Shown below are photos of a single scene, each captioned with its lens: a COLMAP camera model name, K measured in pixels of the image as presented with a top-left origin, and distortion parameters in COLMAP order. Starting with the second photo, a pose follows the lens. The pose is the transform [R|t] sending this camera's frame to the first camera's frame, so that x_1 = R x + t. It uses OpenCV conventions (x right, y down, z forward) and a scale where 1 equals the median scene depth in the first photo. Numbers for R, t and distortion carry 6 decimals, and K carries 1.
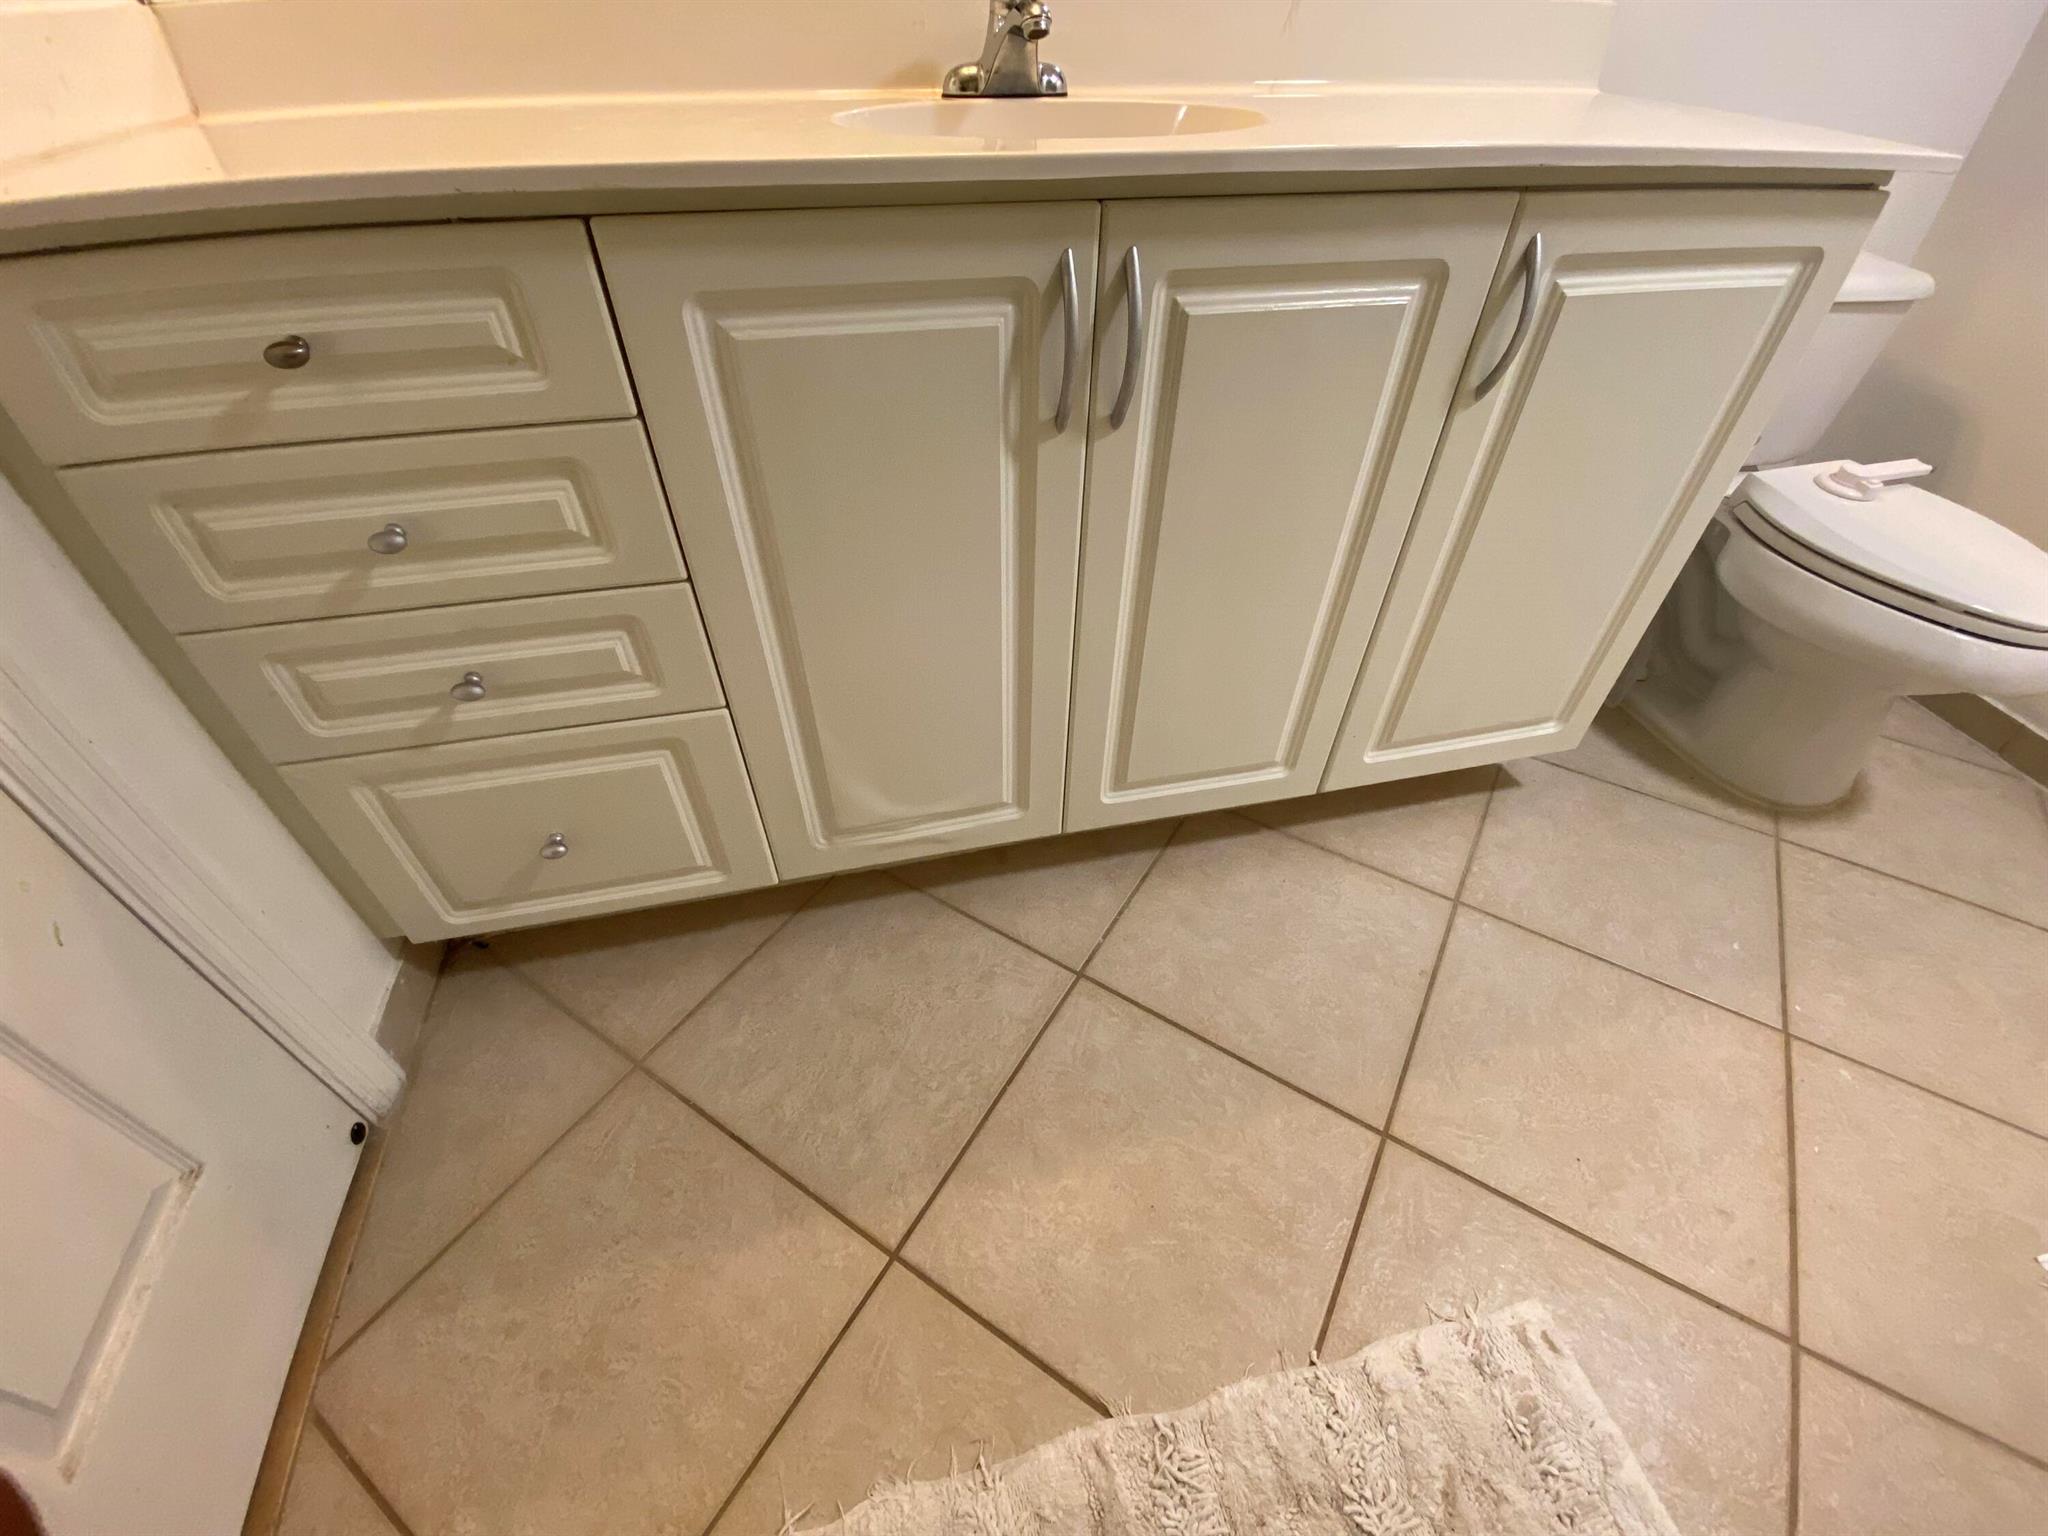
lens RADIAL K [[830.5, 0, 1017.6], [0, 830.5, 771.4], [0, 0, 1]] dist [0.013418, -0.018479]
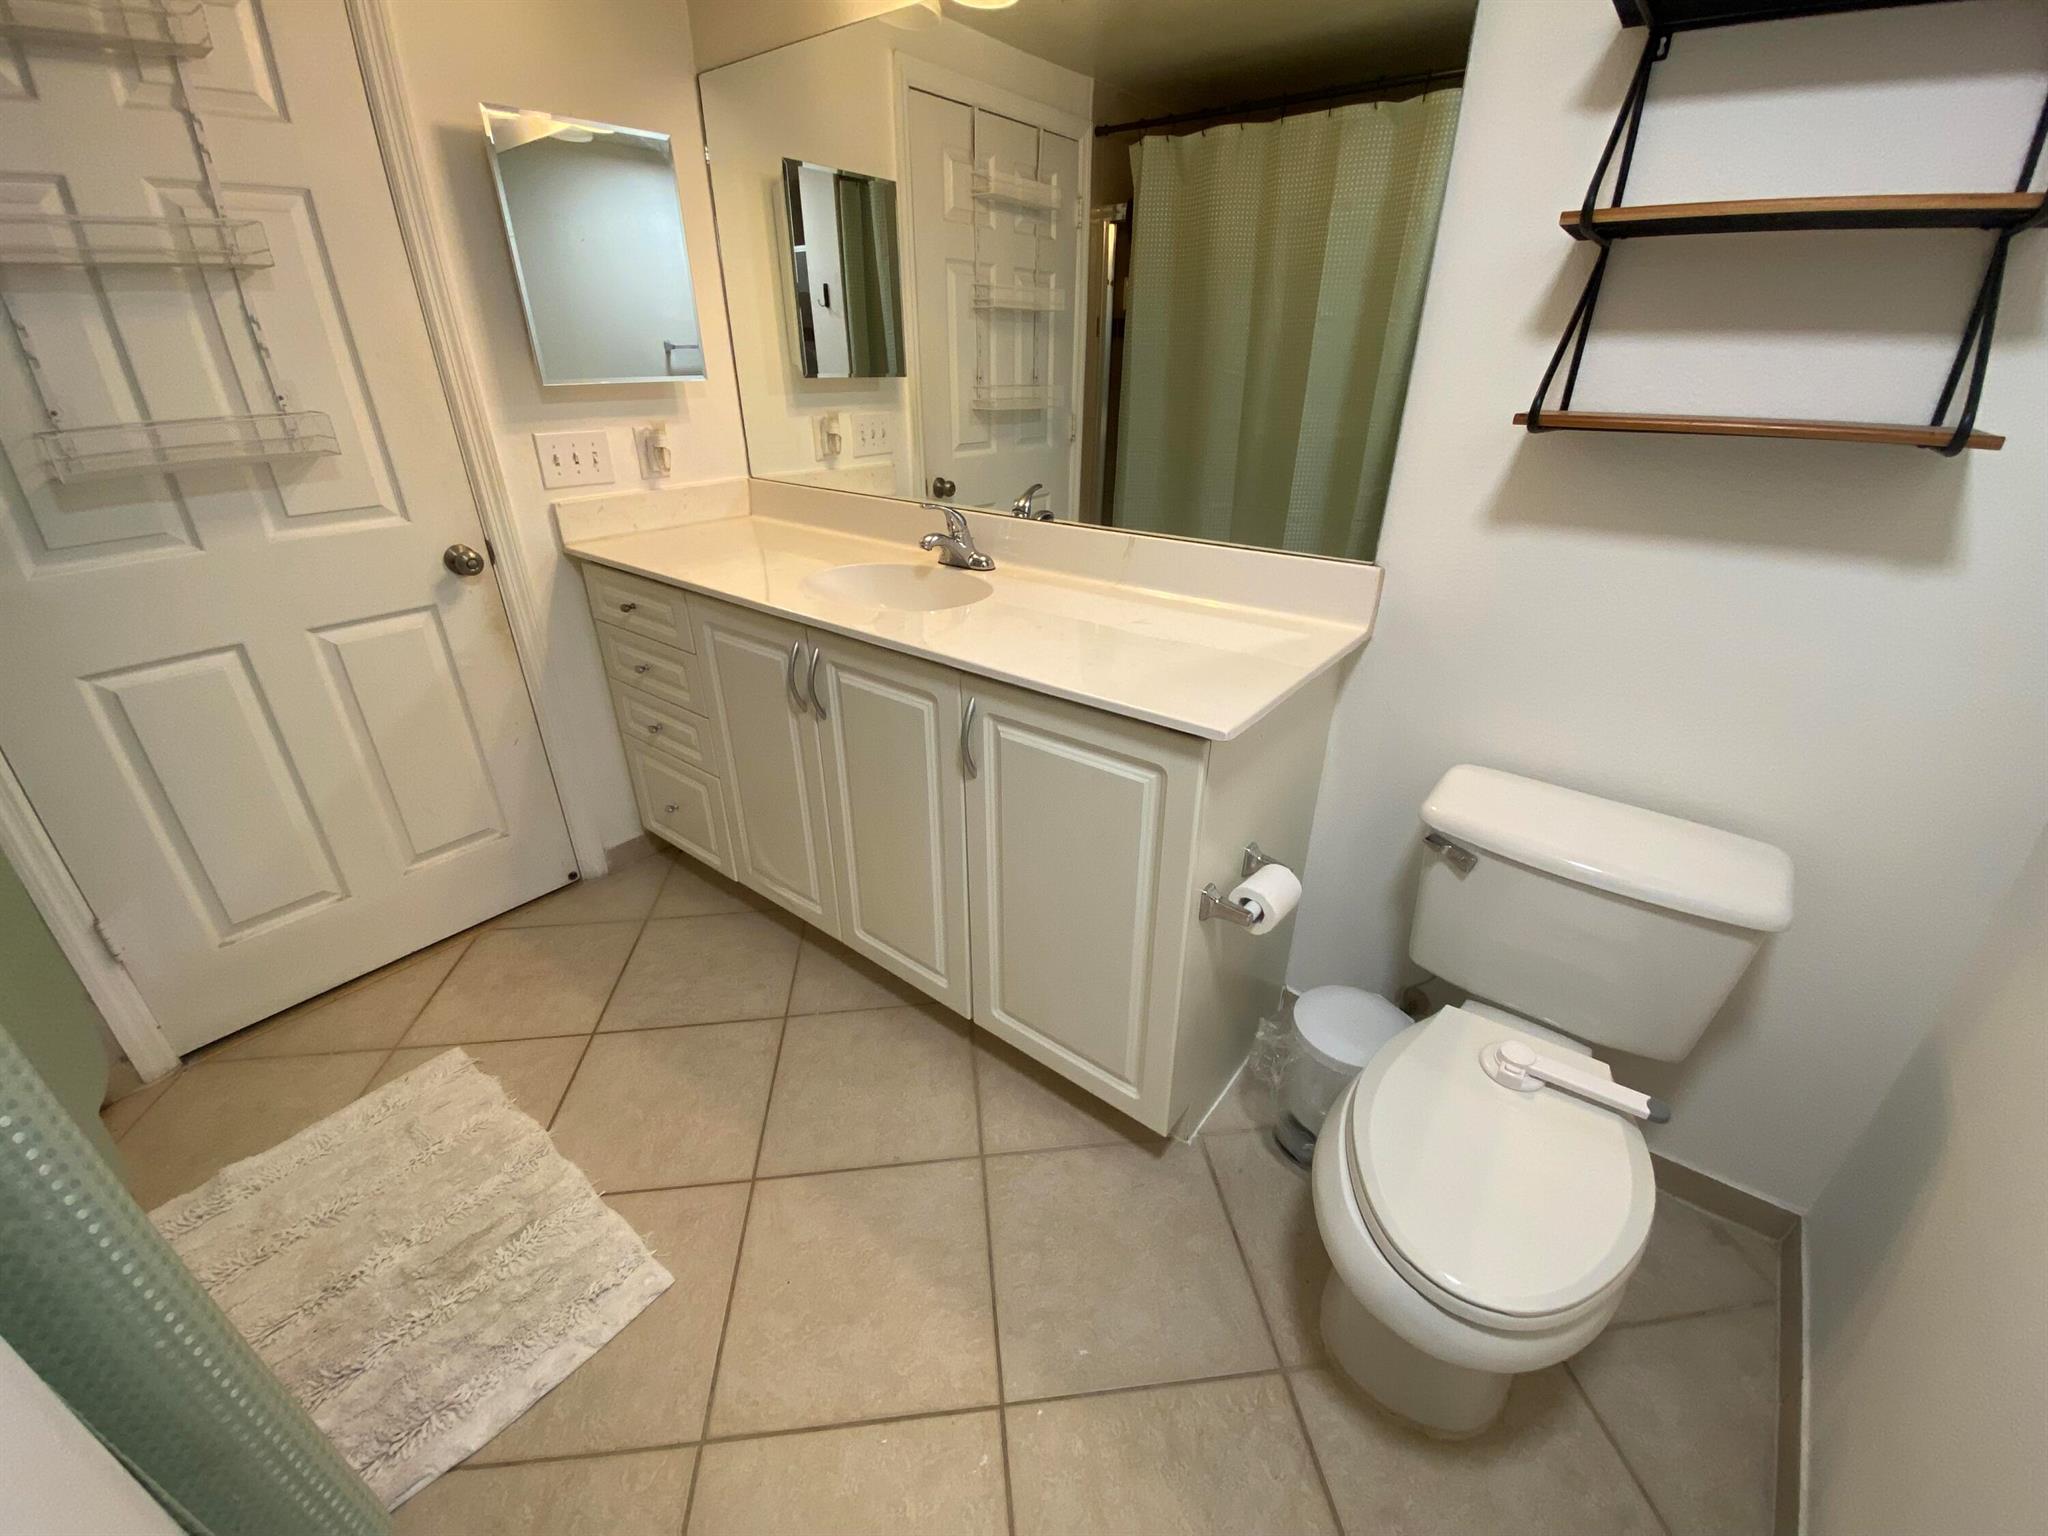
lens RADIAL K [[830.5, 0, 1017.6], [0, 830.5, 771.4], [0, 0, 1]] dist [0.013418, -0.018479]
pose [[0.622489, 0.349799, -0.700106, 1.423499], [-0.522433, 0.851791, -0.038926, -0.361142], [0.582728, 0.389990, 0.712977, -0.087973]]
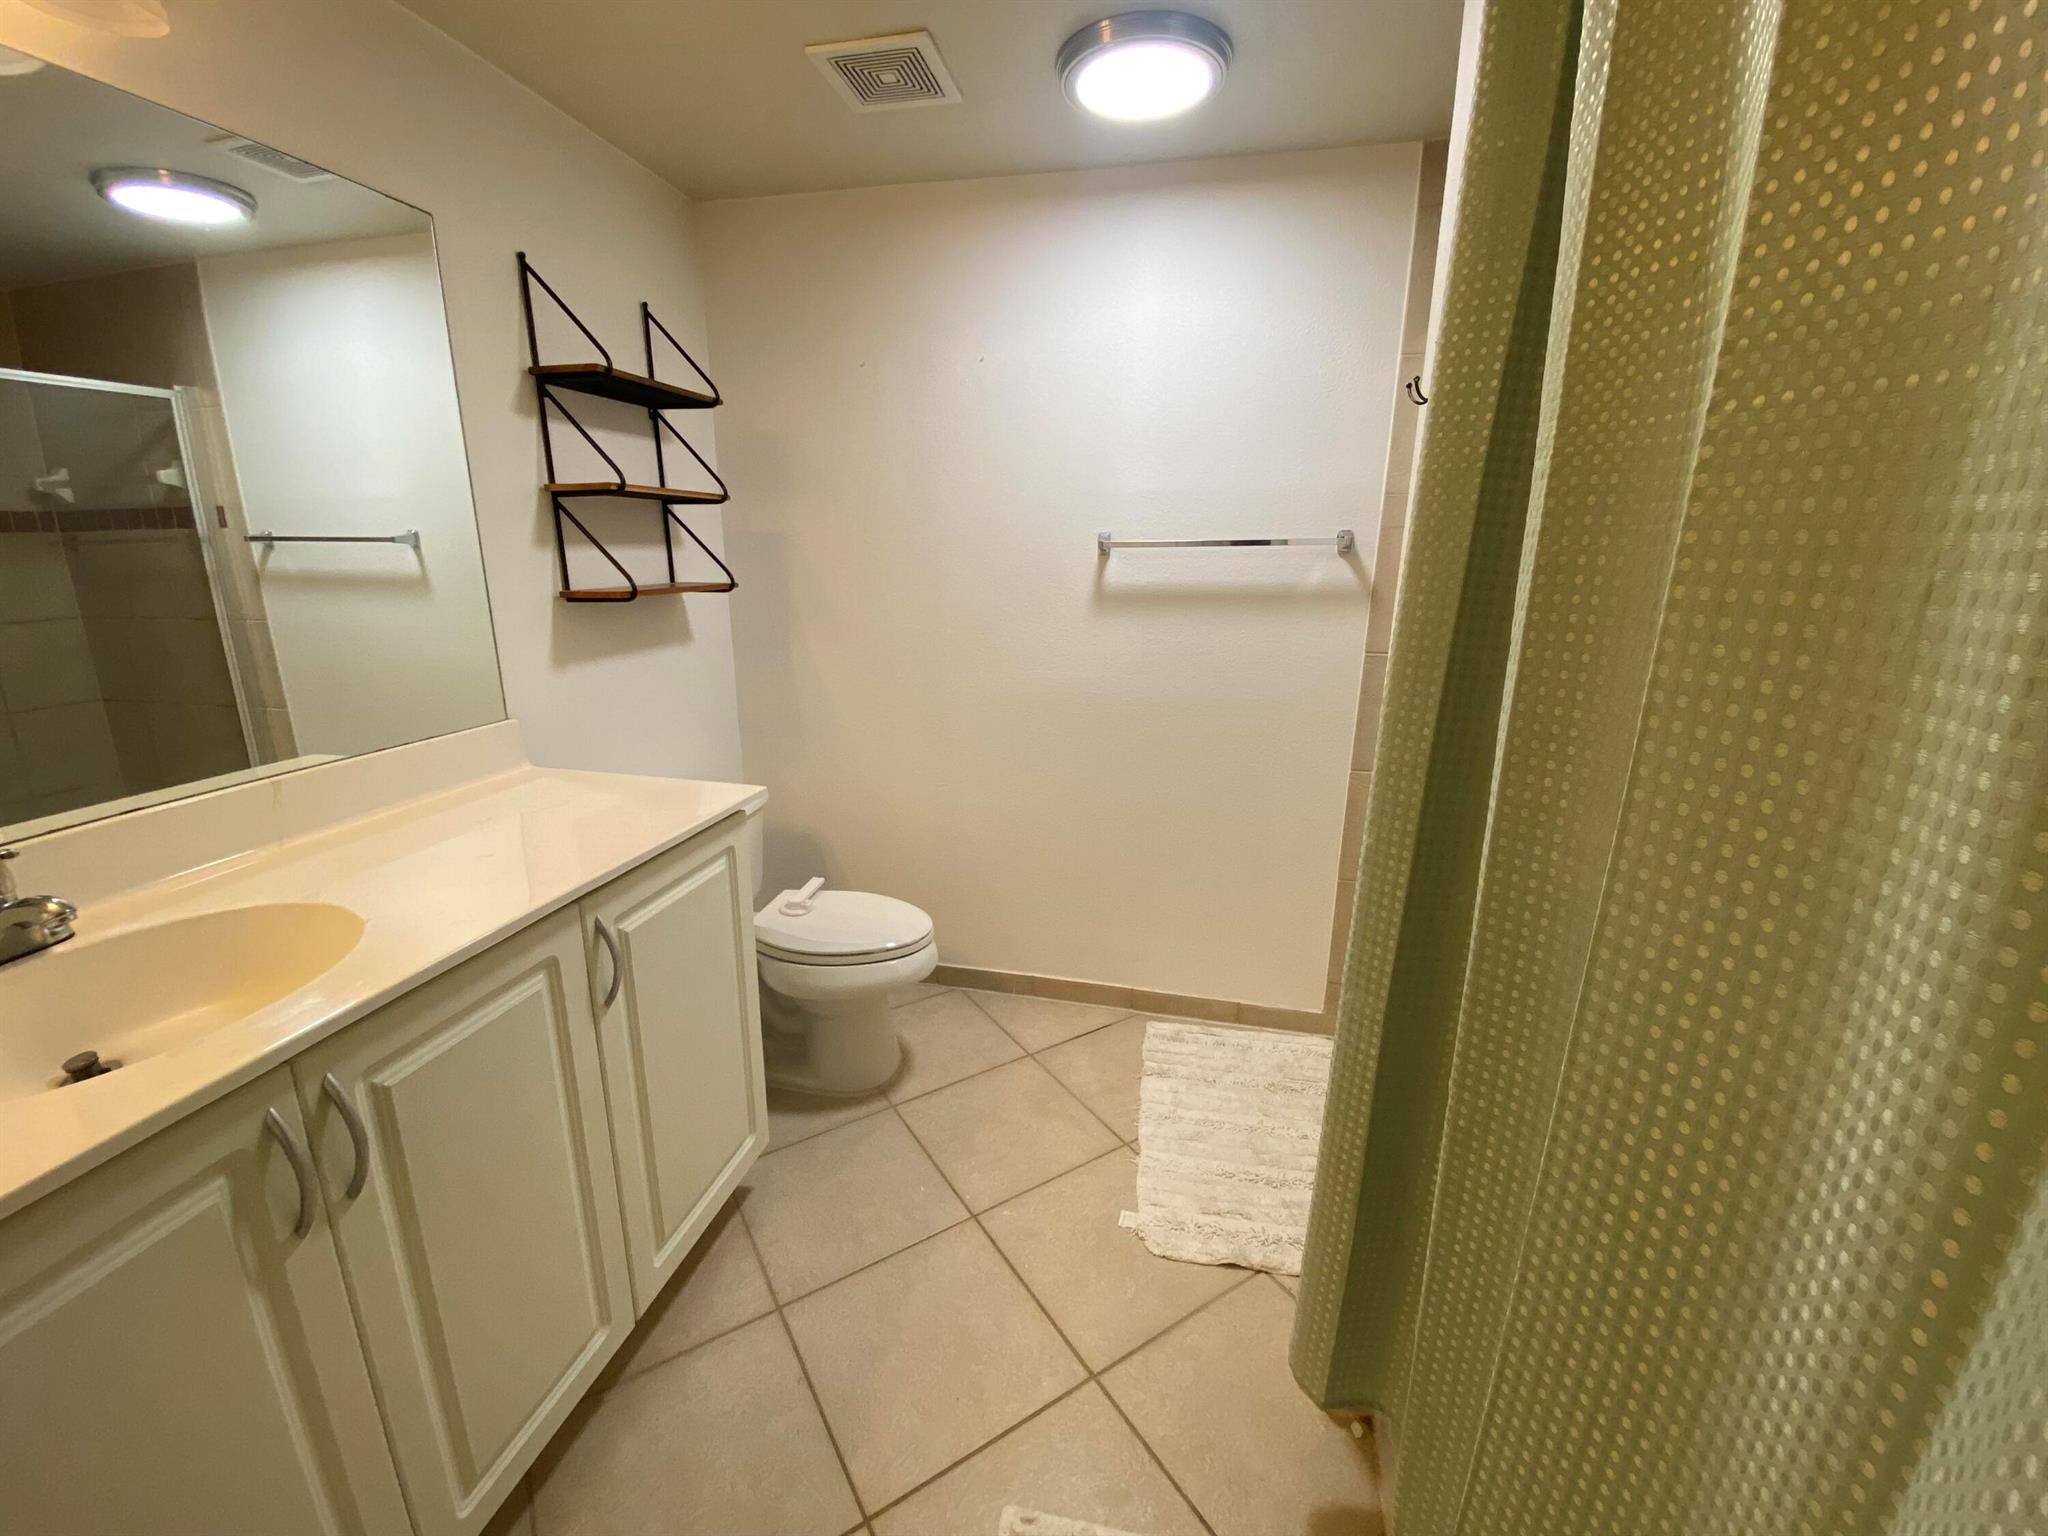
lens RADIAL K [[830.5, 0, 1017.6], [0, 830.5, 771.4], [0, 0, 1]] dist [0.013418, -0.018479]
pose [[0.427496, -0.233119, 0.873443, -0.250550], [0.599672, 0.796134, -0.081017, -0.191021], [-0.676491, 0.558414, 0.480139, -0.322708]]
